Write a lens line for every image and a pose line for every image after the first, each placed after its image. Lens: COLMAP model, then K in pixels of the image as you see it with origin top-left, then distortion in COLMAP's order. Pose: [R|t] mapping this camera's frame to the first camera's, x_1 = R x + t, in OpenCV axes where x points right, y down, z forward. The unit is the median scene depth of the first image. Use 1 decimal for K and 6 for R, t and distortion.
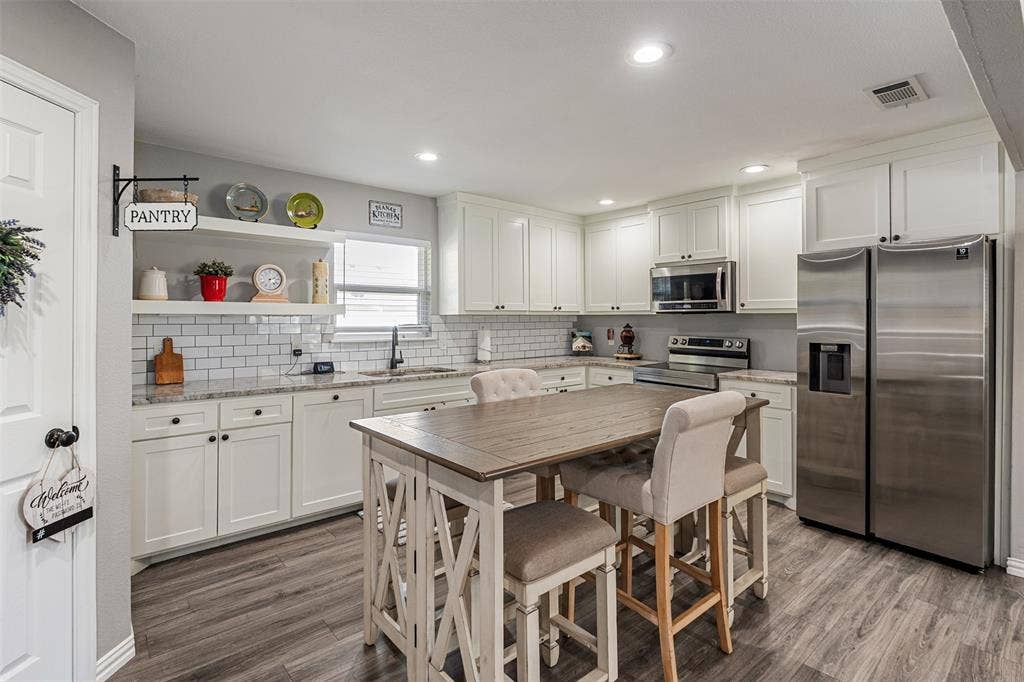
lens RADIAL K [[497.4, 0, 527.1], [0, 497.4, 318.4], [0, 0, 1]] dist [-0.003164, 0.000380]
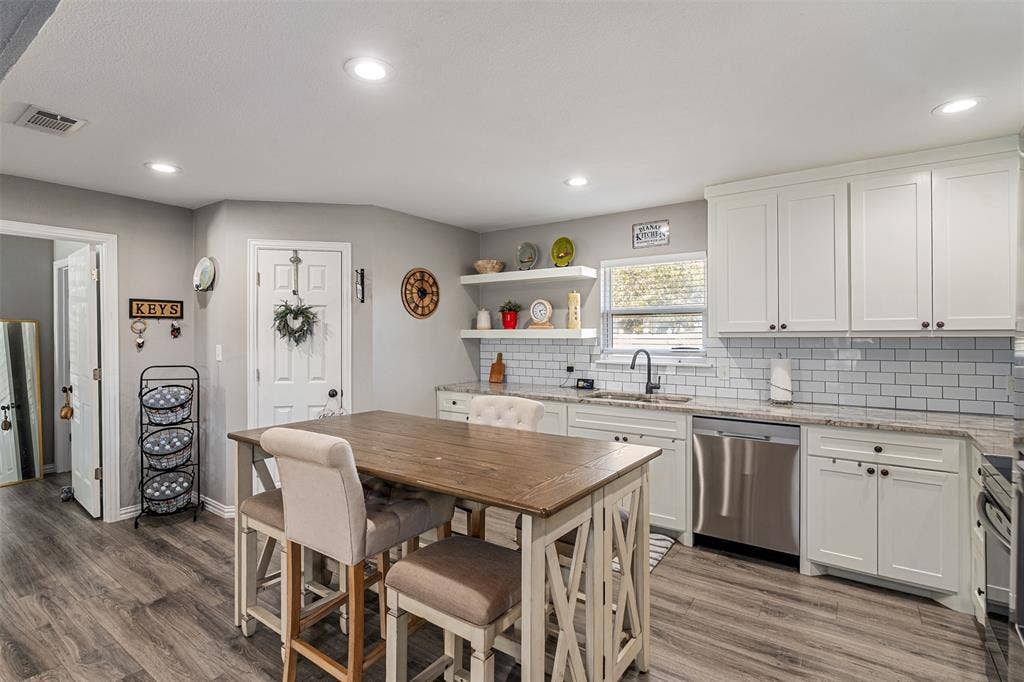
lens RADIAL K [[497.4, 0, 495.4], [0, 497.4, 330.1], [0, 0, 1]] dist [-0.003164, 0.000380]
pose [[0.202716, -0.011837, -0.979166, 0.646451], [0.001246, 0.999929, -0.011830, -0.011414], [0.979237, 0.001178, 0.202716, 0.541019]]
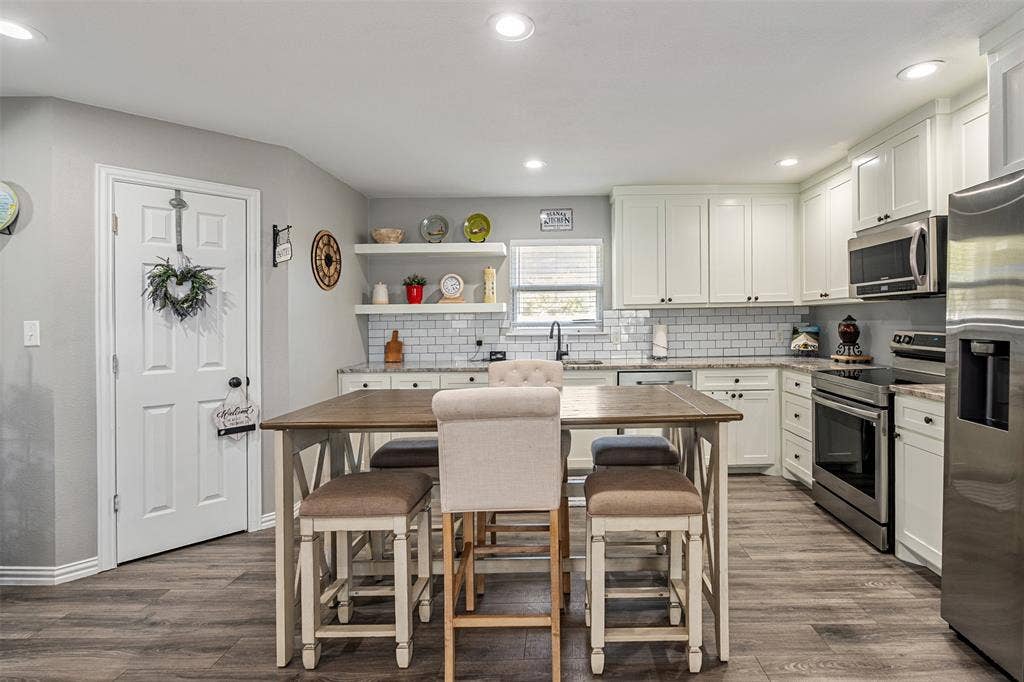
lens RADIAL K [[505.0, 0, 567.3], [0, 505.0, 328.1], [0, 0, 1]] dist [0.003870, 0.000882]
pose [[0.749168, -0.002198, -0.662376, 0.511917], [0.016234, 0.999755, 0.015043, 0.015140], [0.662181, -0.022023, 0.749021, 0.182636]]
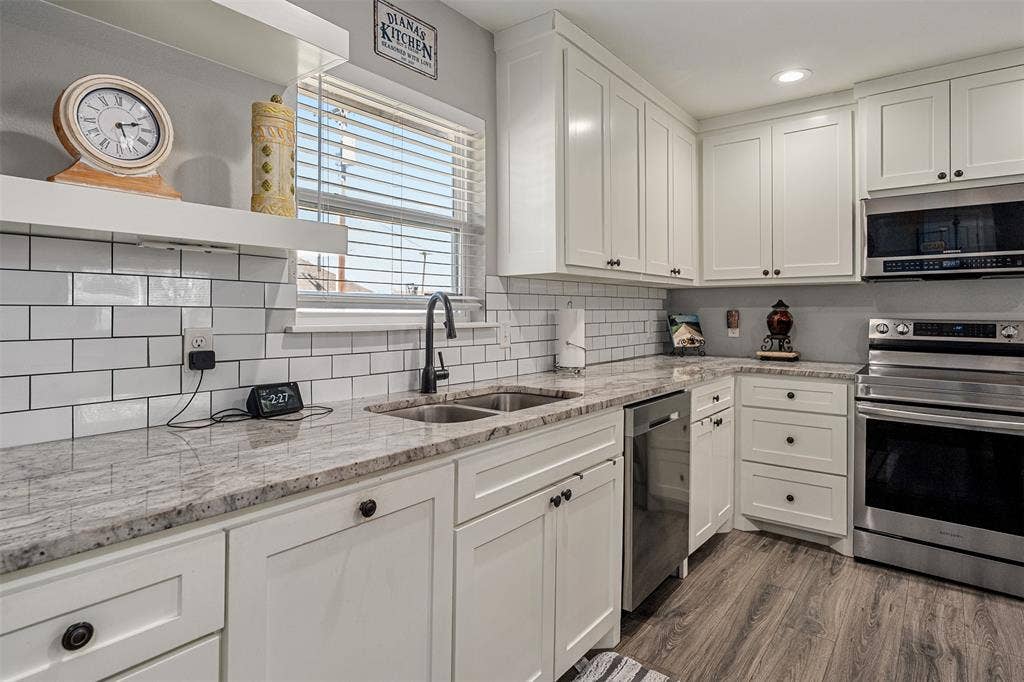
lens RADIAL K [[553.1, 0, 521.7], [0, 553.1, 312.1], [0, 0, 1]] dist [-0.004402, -0.000138]
pose [[0.983041, 0.000009, 0.183385, -0.292005], [0.000003, 1.000000, -0.000064, 0.032958], [-0.183385, 0.000063, 0.983041, 0.538167]]
